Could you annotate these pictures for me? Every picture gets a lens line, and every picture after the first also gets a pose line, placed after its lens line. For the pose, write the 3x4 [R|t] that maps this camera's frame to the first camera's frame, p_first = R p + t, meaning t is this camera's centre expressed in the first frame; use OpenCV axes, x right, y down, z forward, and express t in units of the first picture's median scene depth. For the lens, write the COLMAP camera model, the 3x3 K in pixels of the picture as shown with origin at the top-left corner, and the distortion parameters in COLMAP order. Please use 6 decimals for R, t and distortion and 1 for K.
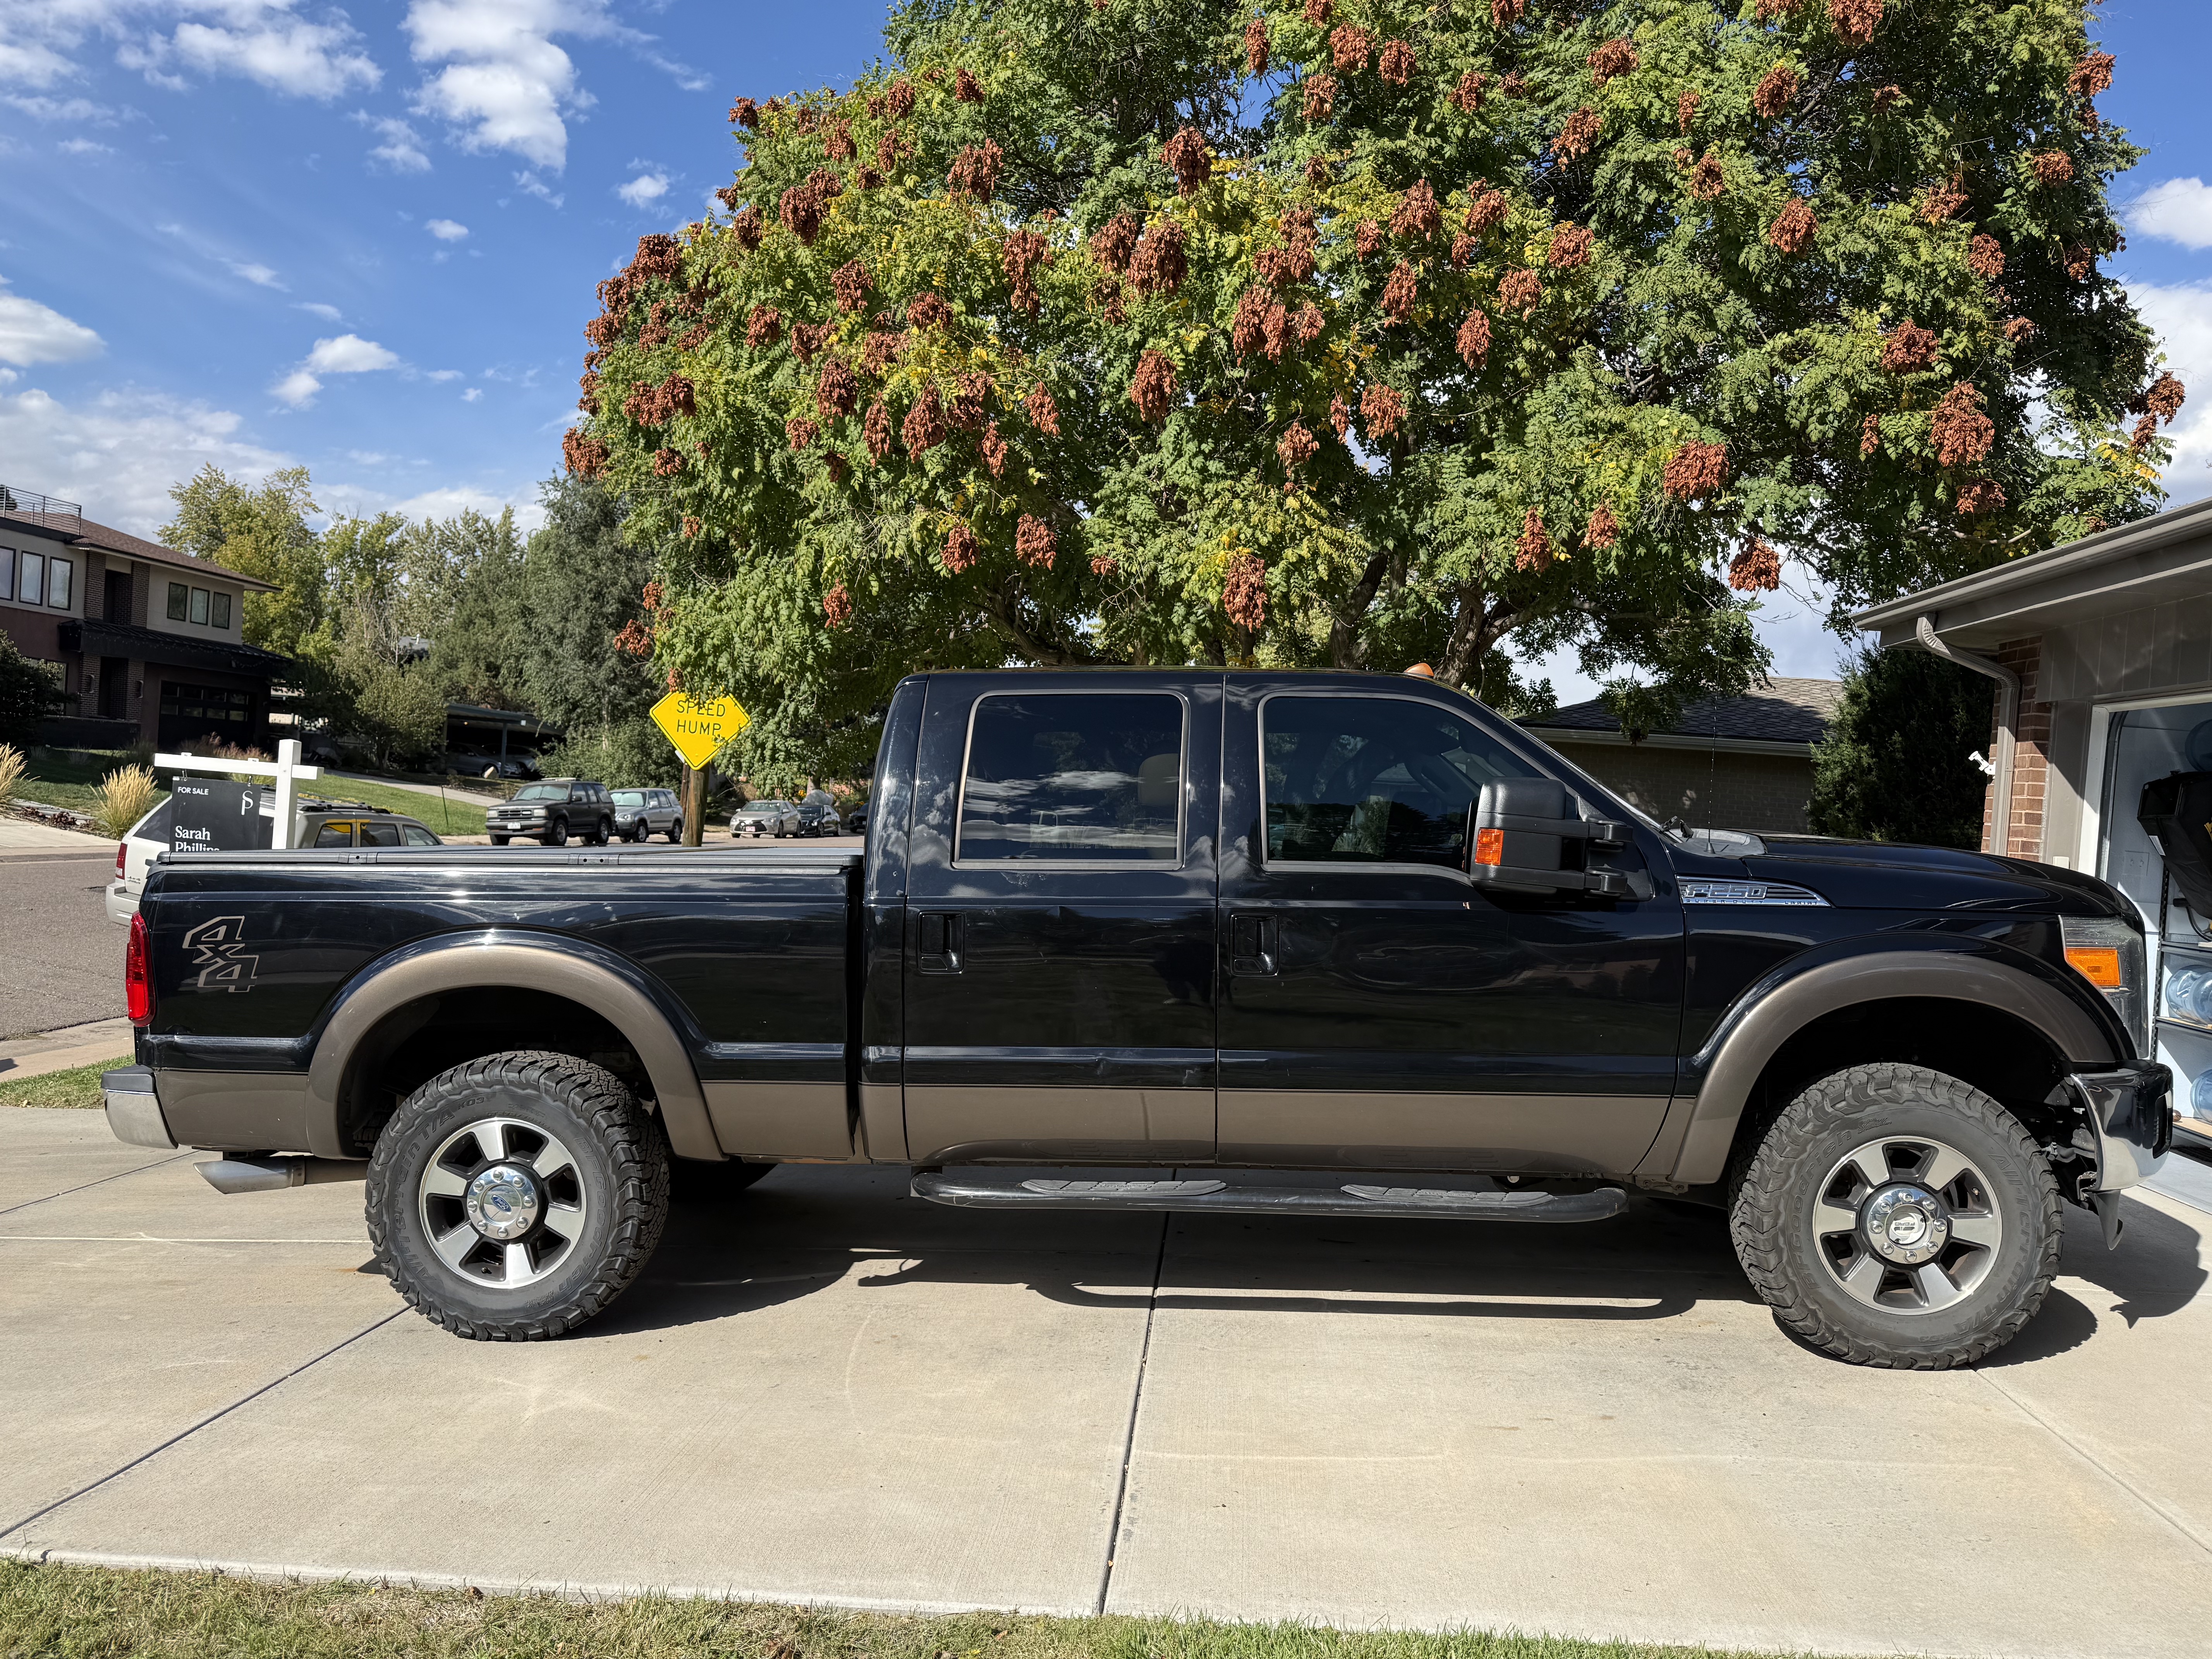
lens RADIAL K [[1524.8, 0, 1106.0], [0, 1524.8, 829.5], [0, 0, 1]] dist [0.003526, -0.019729]
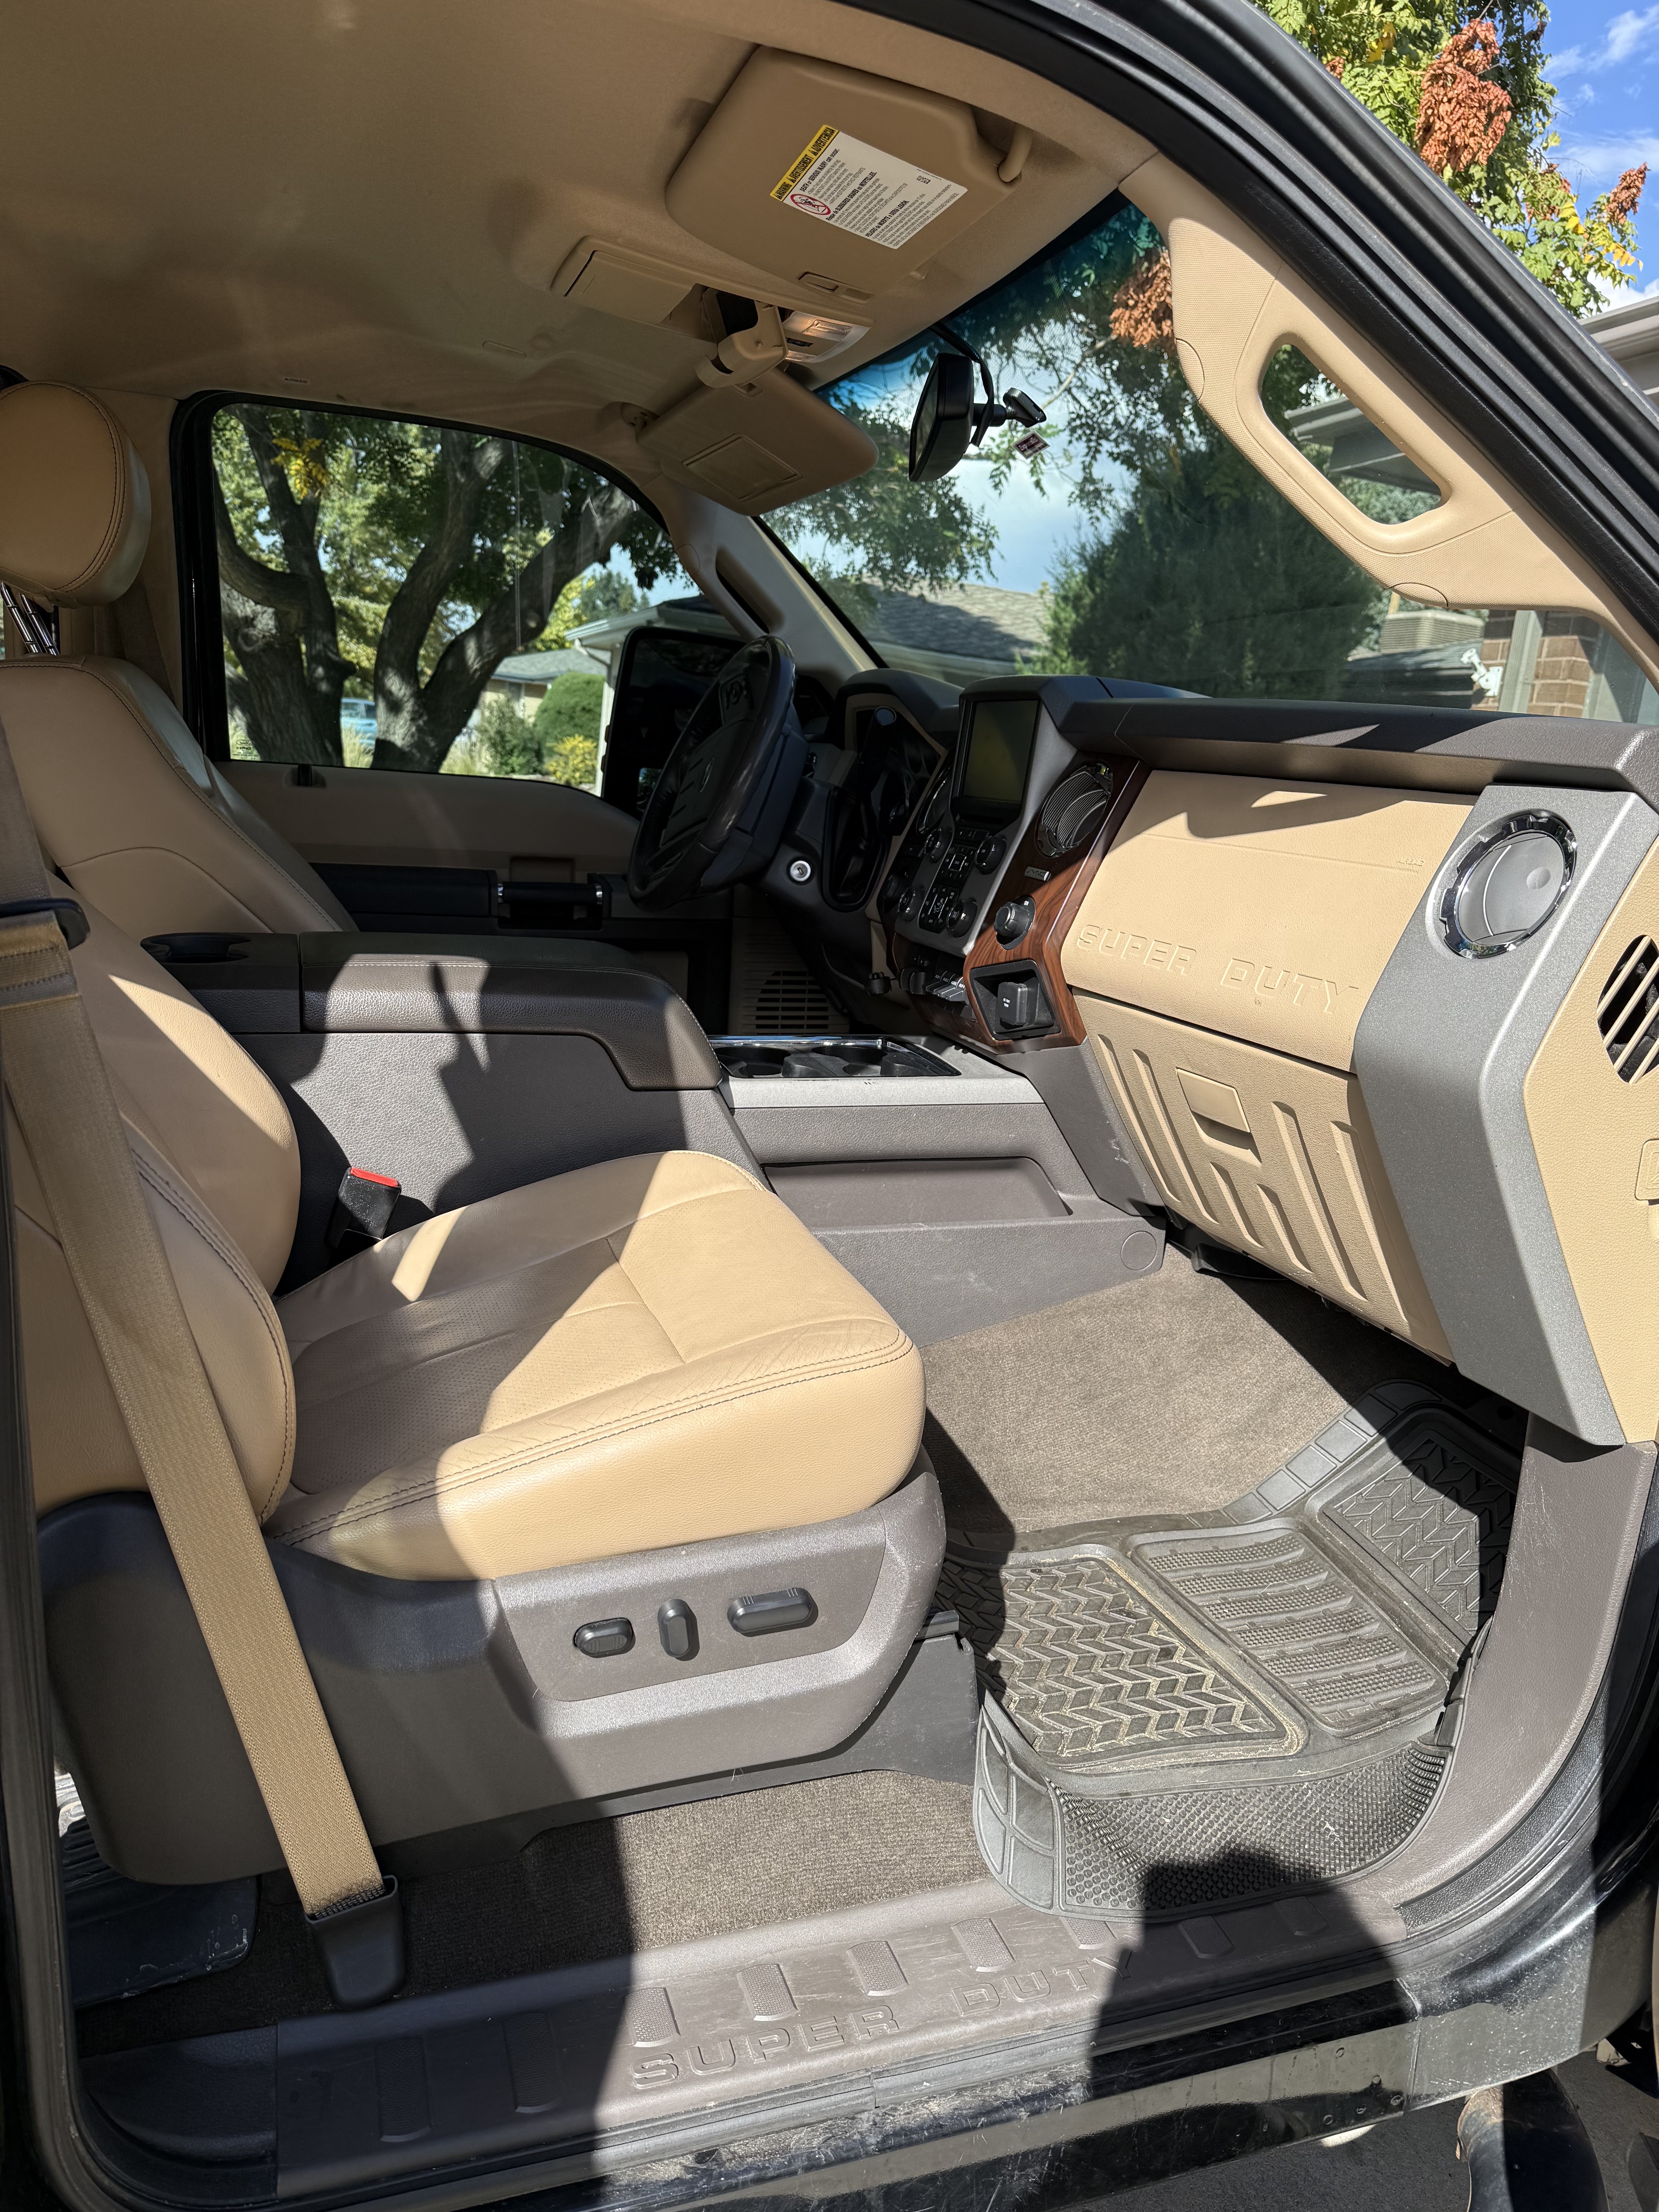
lens RADIAL K [[1524.8, 0, 829.5], [0, 1524.8, 1106.0], [0, 0, 1]] dist [0.003526, -0.019729]
pose [[0.930143, -0.041210, 0.364878, 0.086082], [-0.046755, 0.972303, 0.229001, -0.000025], [-0.364209, -0.230063, 0.902454, 0.448160]]
